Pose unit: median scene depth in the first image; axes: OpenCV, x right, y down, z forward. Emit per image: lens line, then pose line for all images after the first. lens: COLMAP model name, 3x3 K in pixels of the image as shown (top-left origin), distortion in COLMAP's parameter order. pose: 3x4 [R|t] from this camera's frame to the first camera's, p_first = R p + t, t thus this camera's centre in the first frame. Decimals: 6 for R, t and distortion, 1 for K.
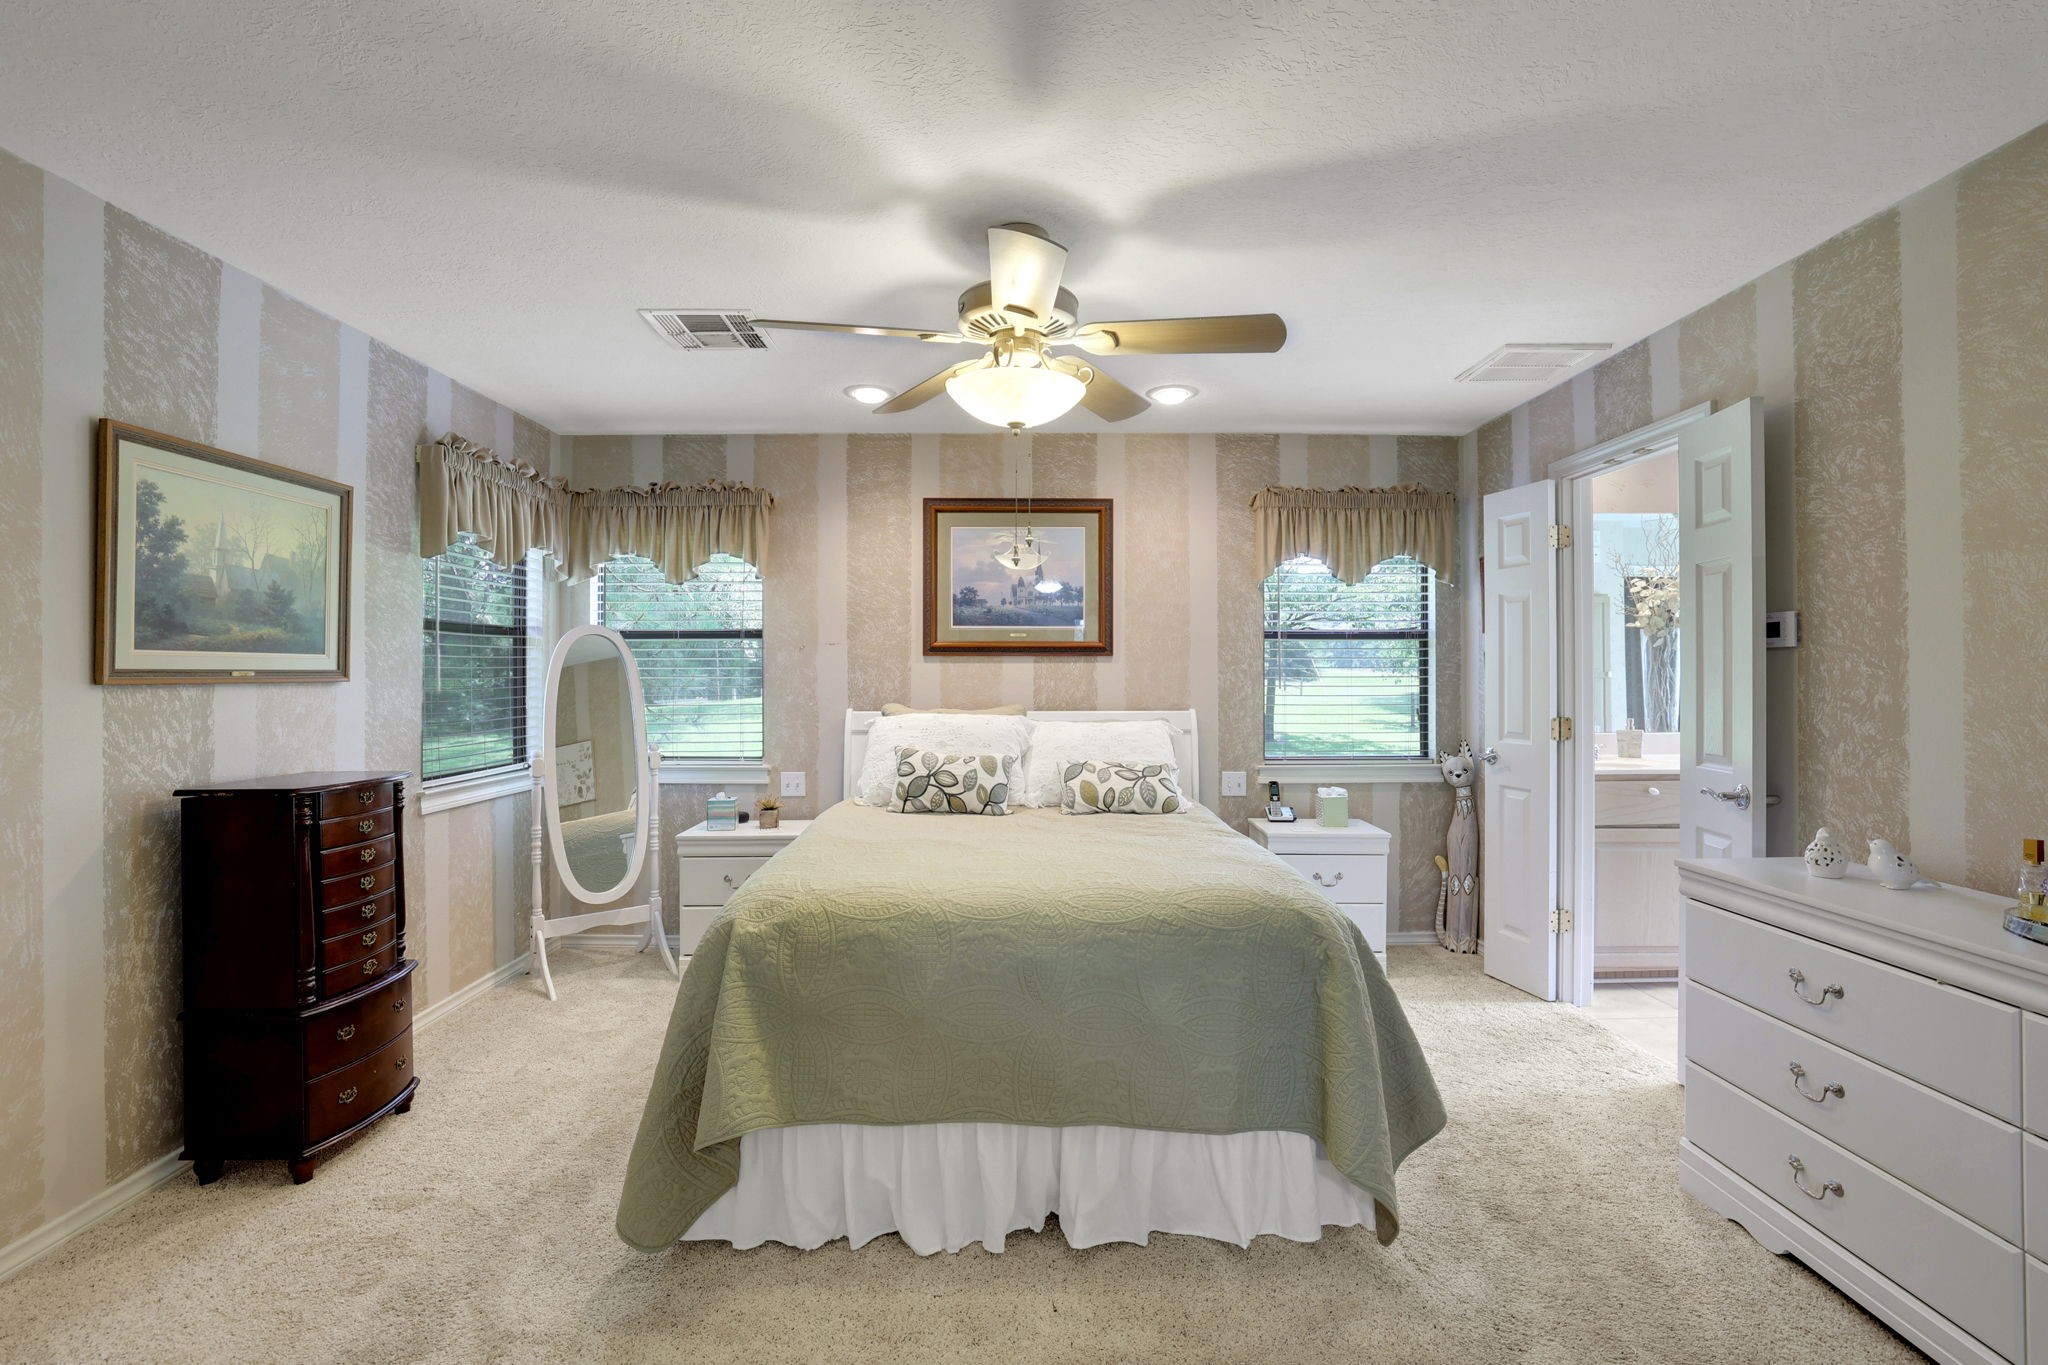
lens RADIAL K [[875.1, 0, 1032.2], [0, 875.1, 679.2], [0, 0, 1]] dist [-0.010508, 0.000279]
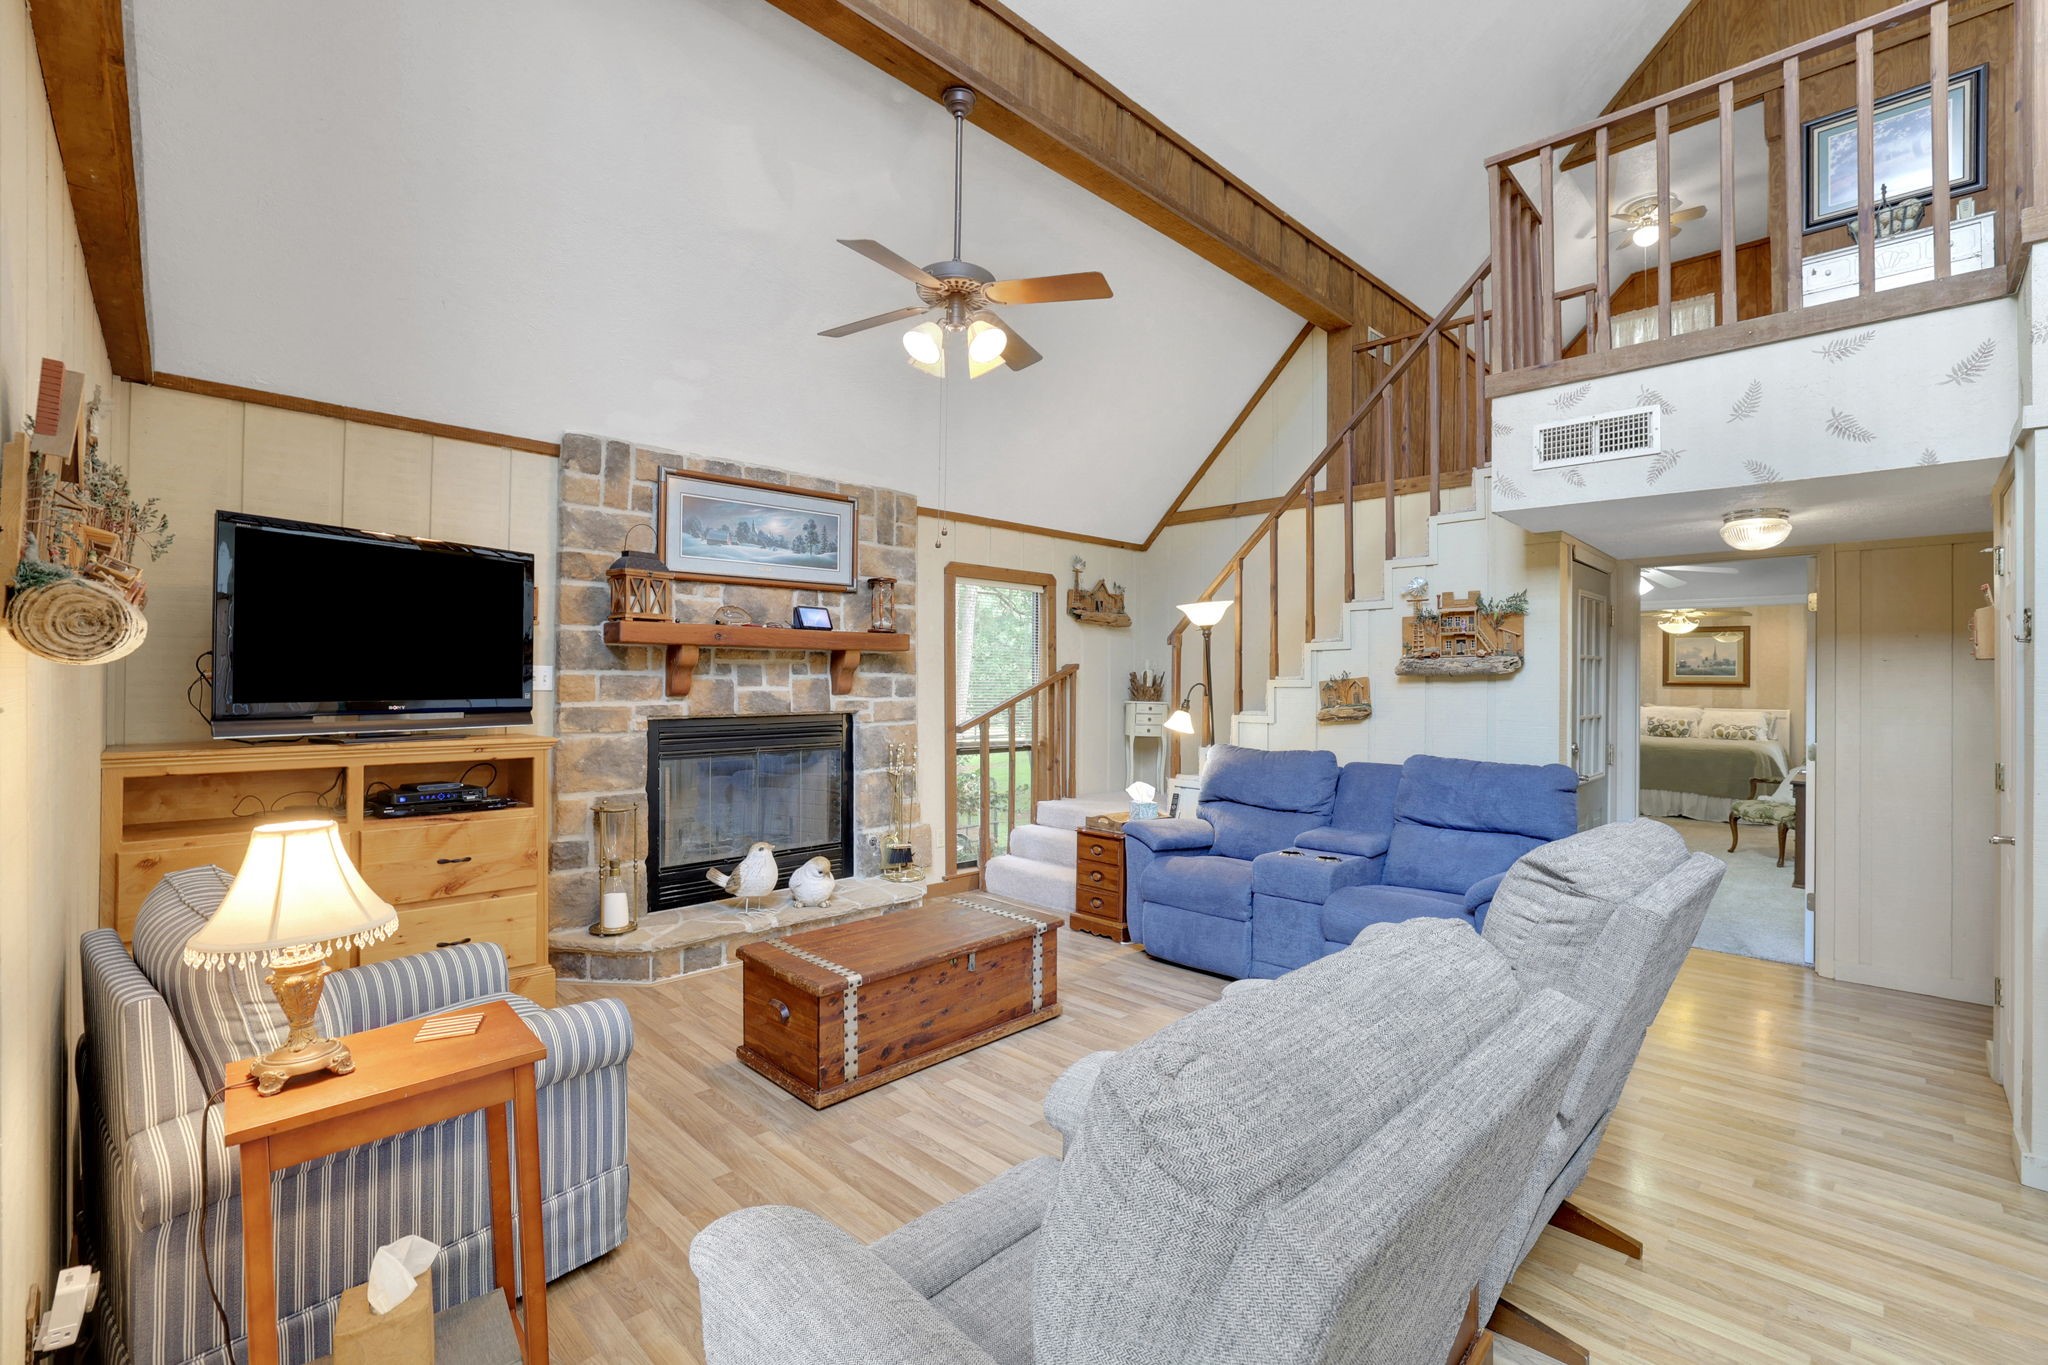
lens RADIAL K [[875.1, 0, 1040.9], [0, 875.1, 674.7], [0, 0, 1]] dist [-0.010508, 0.000279]
pose [[0.690981, 0.005512, -0.722852, 0.499027], [-0.017234, 0.999812, -0.008849, -0.005745], [0.722667, 0.018572, 0.690947, -2.276291]]
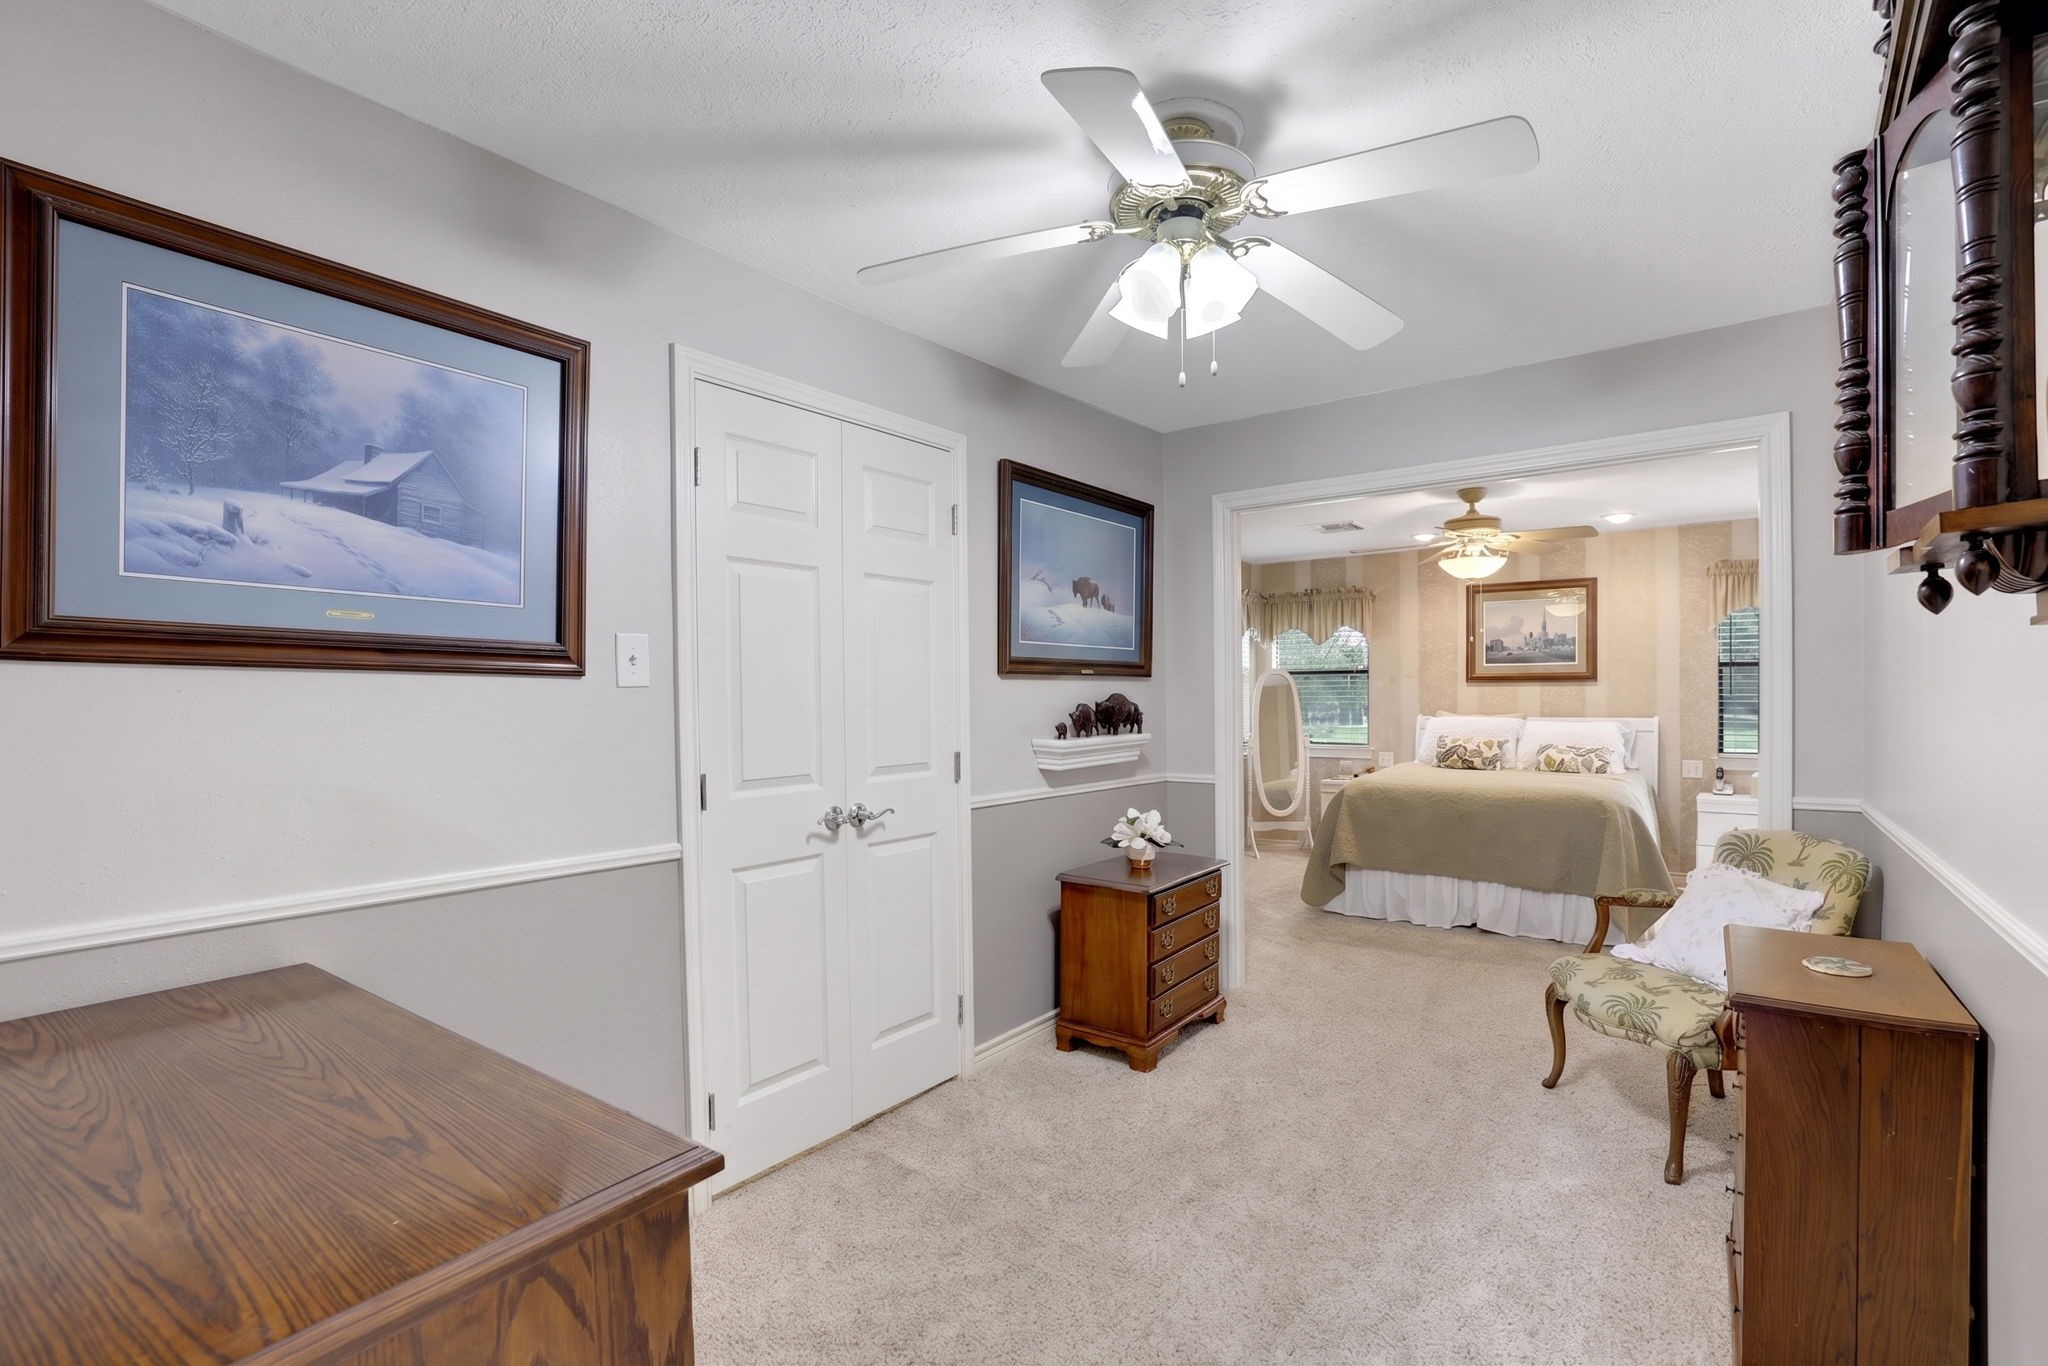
lens RADIAL K [[919.6, 0, 1038.8], [0, 919.6, 695.0], [0, 0, 1]] dist [-0.029655, 0.000298]
pose [[0.778675, -0.005475, -0.627404, 0.326030], [-0.004199, 0.999894, -0.013937, 0.022991], [0.627414, 0.013487, 0.778569, -0.826339]]
